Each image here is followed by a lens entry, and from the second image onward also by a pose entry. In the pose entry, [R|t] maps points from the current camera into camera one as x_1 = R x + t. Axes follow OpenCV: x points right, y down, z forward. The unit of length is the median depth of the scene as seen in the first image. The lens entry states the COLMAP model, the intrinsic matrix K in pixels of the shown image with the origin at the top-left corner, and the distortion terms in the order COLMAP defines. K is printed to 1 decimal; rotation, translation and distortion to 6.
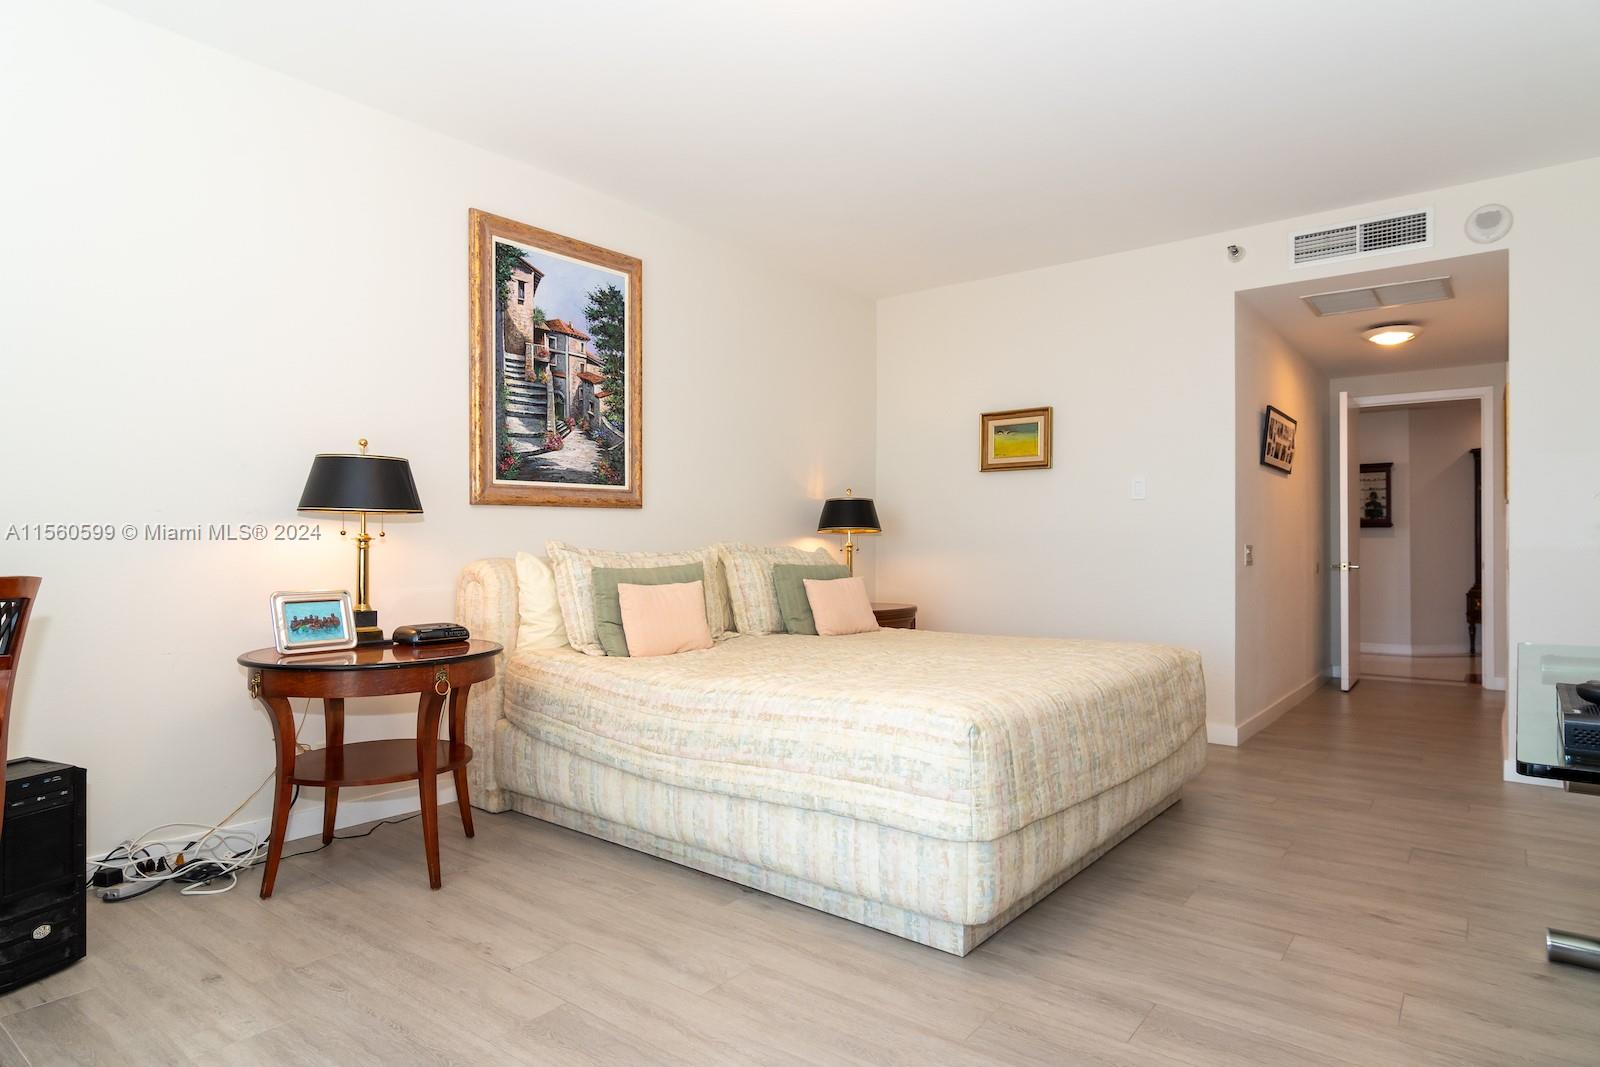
lens RADIAL K [[900.8, 0, 800.0], [0, 900.8, 533.5], [0, 0, 1]] dist [-0.002753, -0.000535]
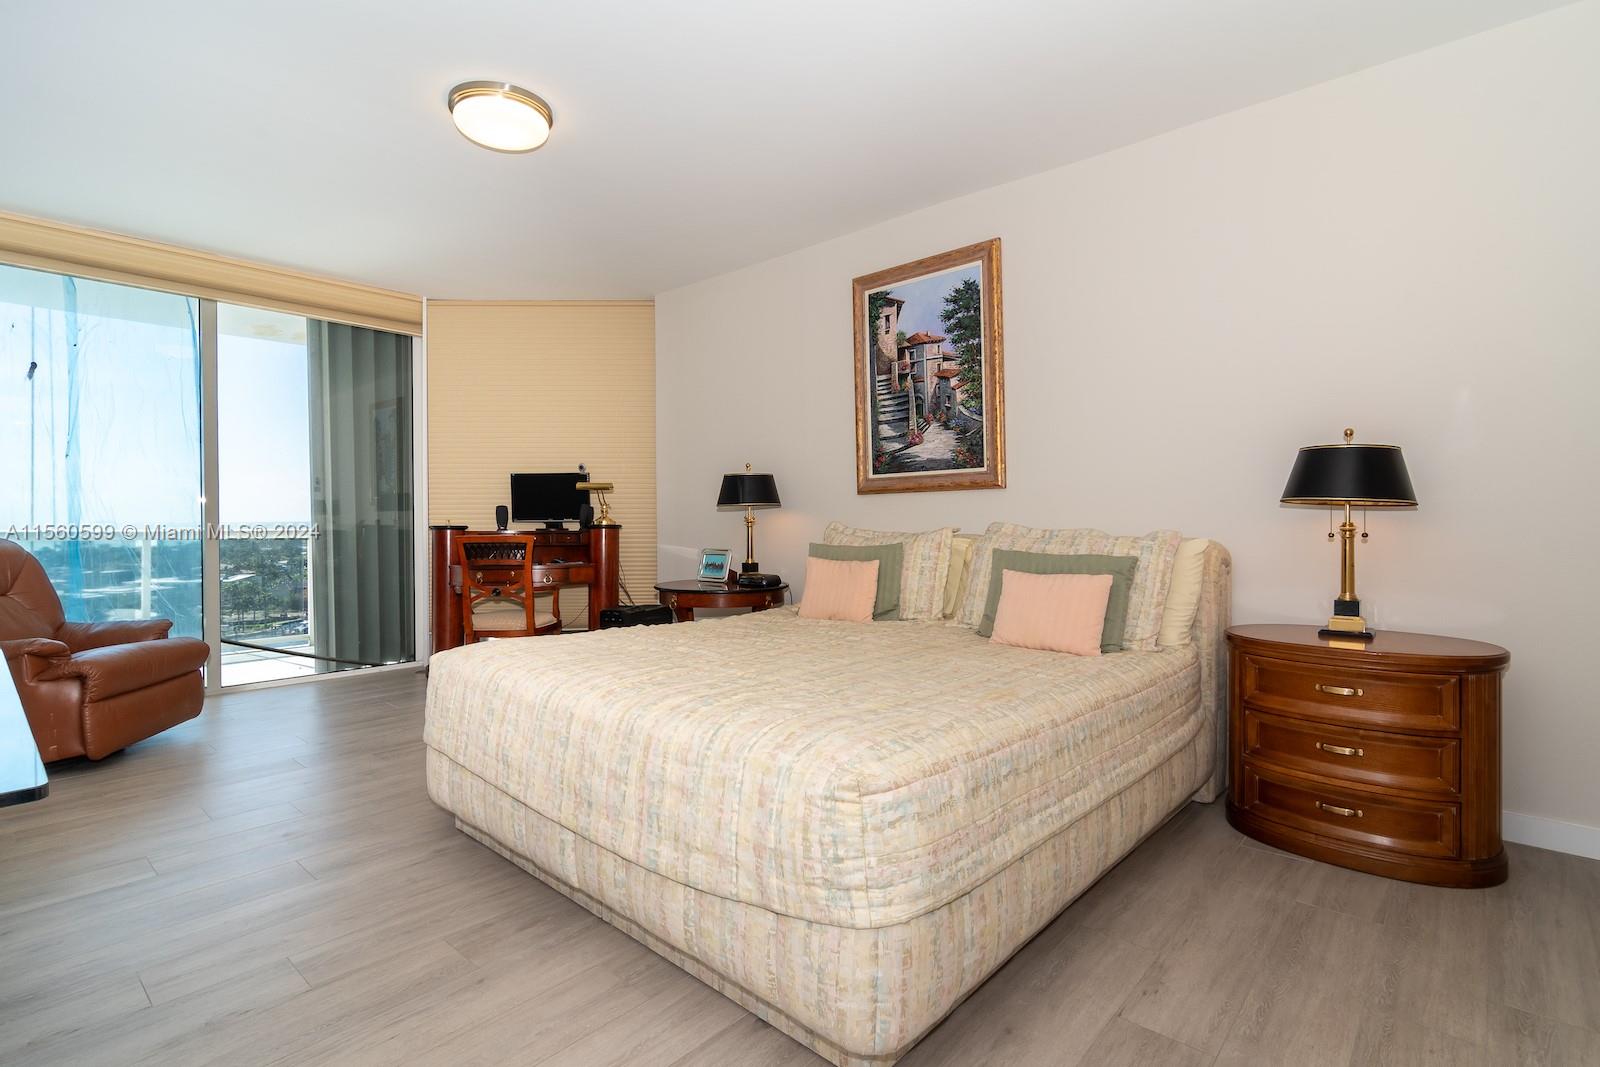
lens RADIAL K [[777.3, 0, 801.6], [0, 777.3, 516.2], [0, 0, 1]] dist [0.001253, 0.000306]
pose [[-0.066288, 0.001224, -0.997800, 0.751718], [0.018164, 0.999835, 0.000020, -0.001164], [0.997635, -0.018123, -0.066299, 0.906446]]
